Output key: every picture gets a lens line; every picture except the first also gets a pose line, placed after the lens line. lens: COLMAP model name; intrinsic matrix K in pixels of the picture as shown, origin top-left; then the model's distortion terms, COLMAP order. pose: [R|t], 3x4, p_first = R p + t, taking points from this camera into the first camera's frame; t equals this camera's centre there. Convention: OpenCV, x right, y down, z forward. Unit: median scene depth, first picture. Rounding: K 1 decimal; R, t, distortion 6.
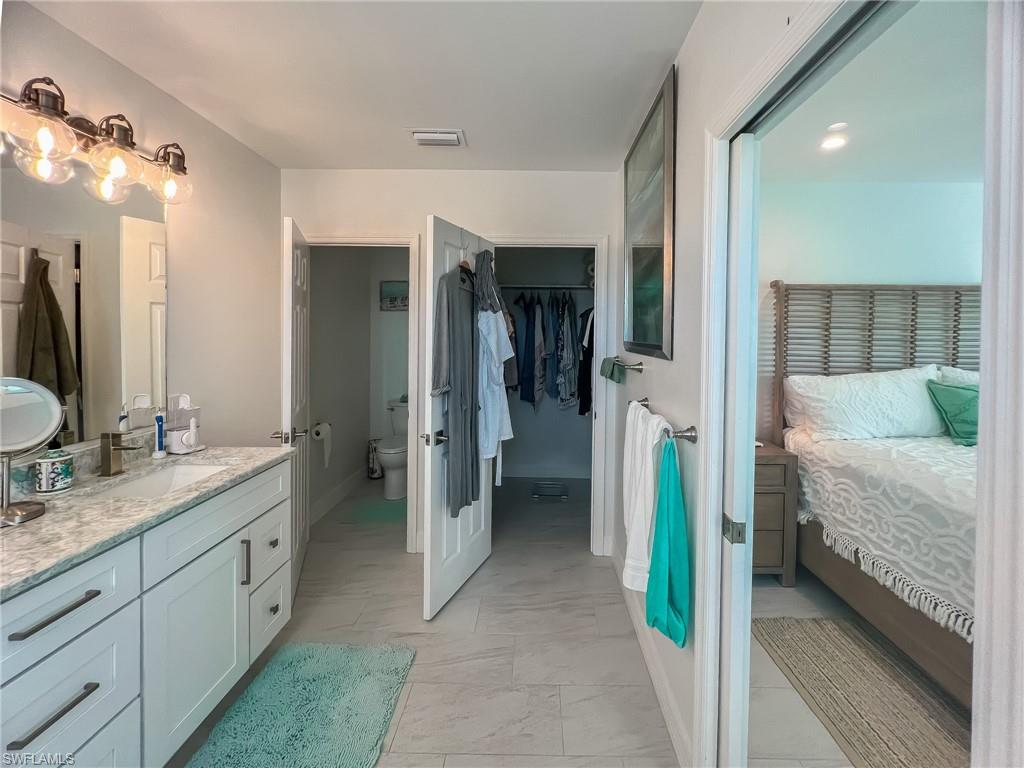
lens RADIAL K [[445.7, 0, 524.9], [0, 445.7, 339.8], [0, 0, 1]] dist [-0.005444, -0.000172]
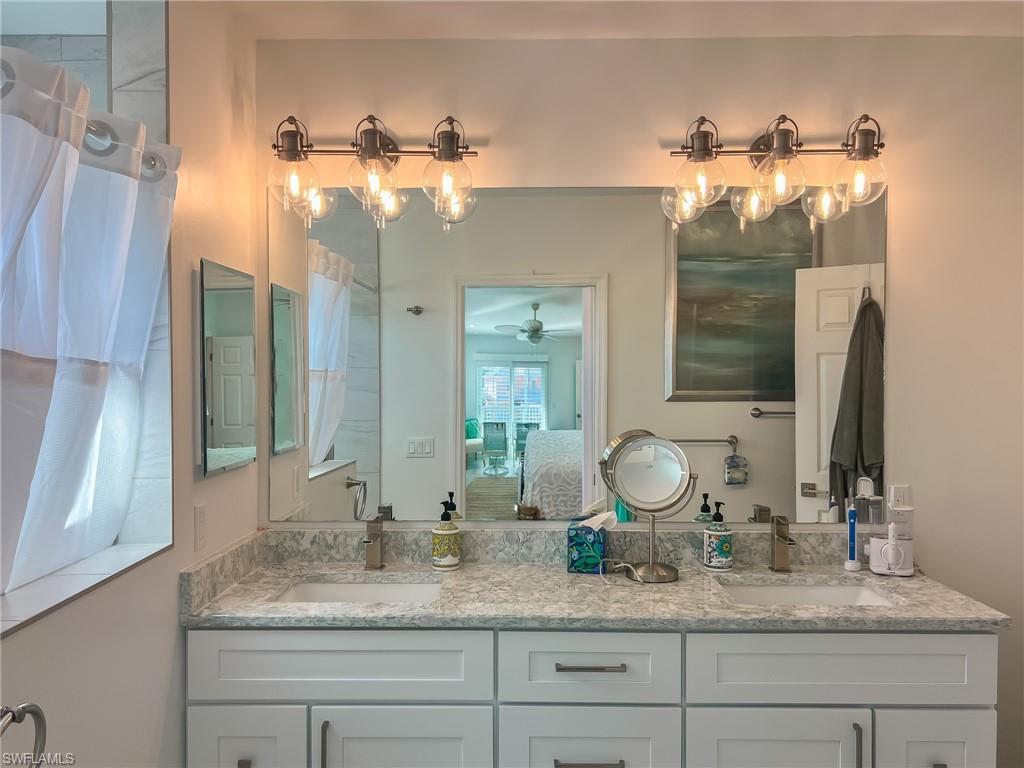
lens RADIAL K [[816.9, 0, 510.6], [0, 816.9, 386.0], [0, 0, 1]] dist [0.009009, 0.001289]
pose [[-0.025505, 0.002217, -0.999672, 0.546661], [-0.013720, 0.999903, 0.002567, -0.024266], [0.999581, 0.013781, -0.025472, 0.552326]]
